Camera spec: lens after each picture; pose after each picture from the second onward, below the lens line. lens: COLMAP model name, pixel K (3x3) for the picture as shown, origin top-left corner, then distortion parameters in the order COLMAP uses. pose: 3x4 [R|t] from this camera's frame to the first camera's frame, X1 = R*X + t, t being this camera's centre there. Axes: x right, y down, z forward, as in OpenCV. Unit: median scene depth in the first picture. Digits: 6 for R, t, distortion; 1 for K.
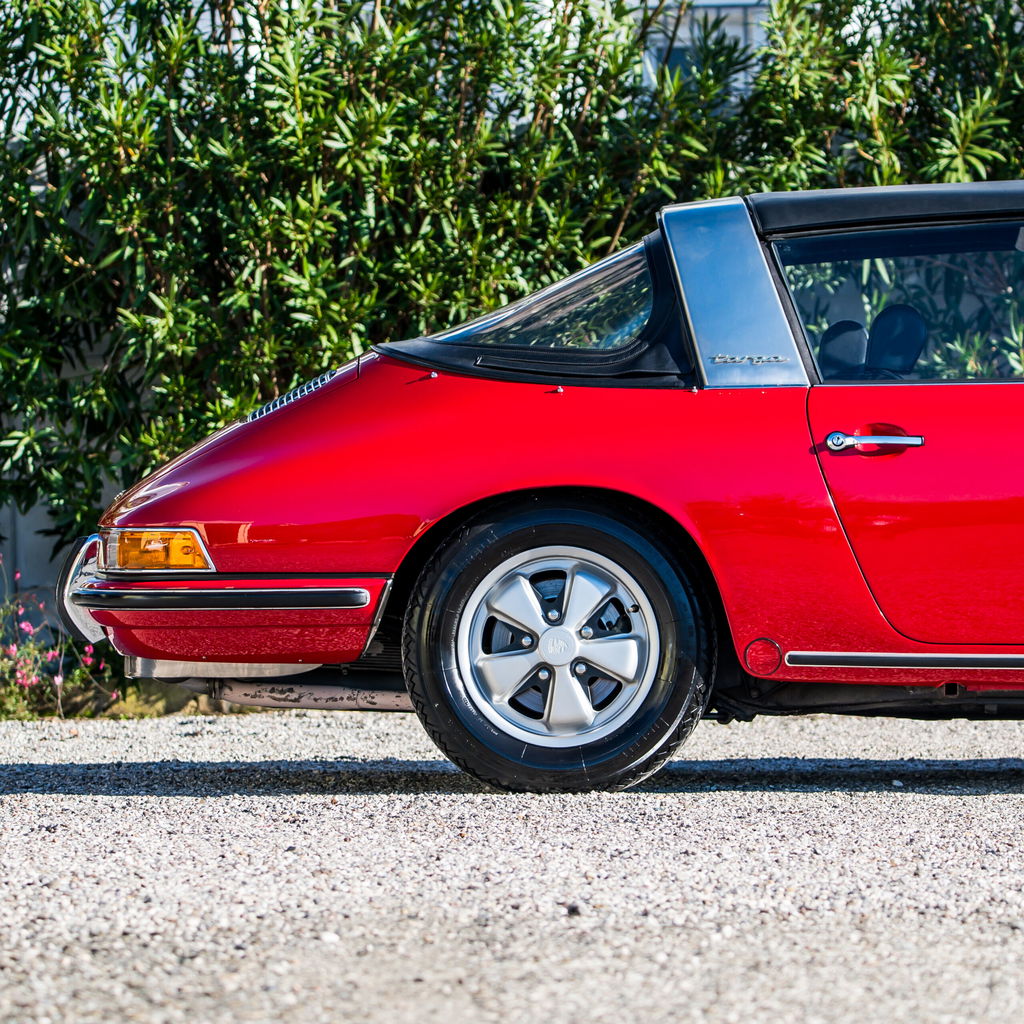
lens RADIAL K [[5981.8, 0, 512.0], [0, 5981.8, 512.0], [0, 0, 1]] dist [0.592603, 9.891406]
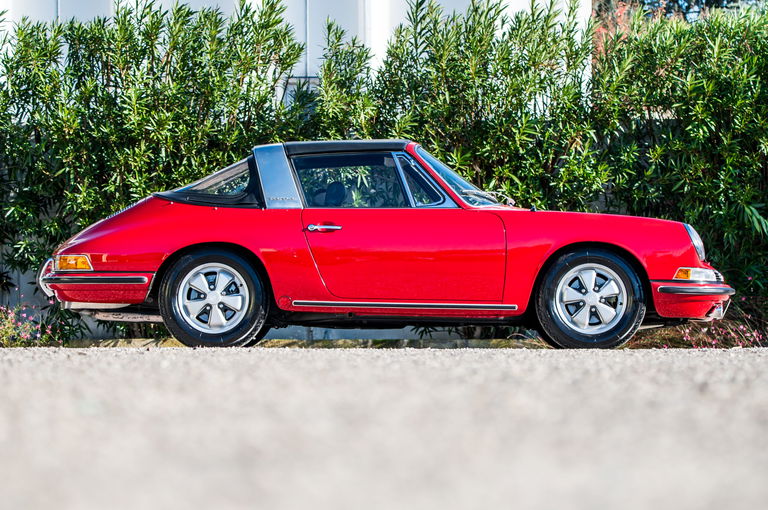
lens RADIAL K [[2482.6, 0, 384.0], [0, 2482.6, 255.0], [0, 0, 1]] dist [-0.219373, 12.556265]
pose [[0.997849, 0.017855, 0.063079, 0.012971], [-0.017033, 0.999763, -0.013543, 0.015505], [-0.063306, 0.012439, 0.997917, -0.173727]]
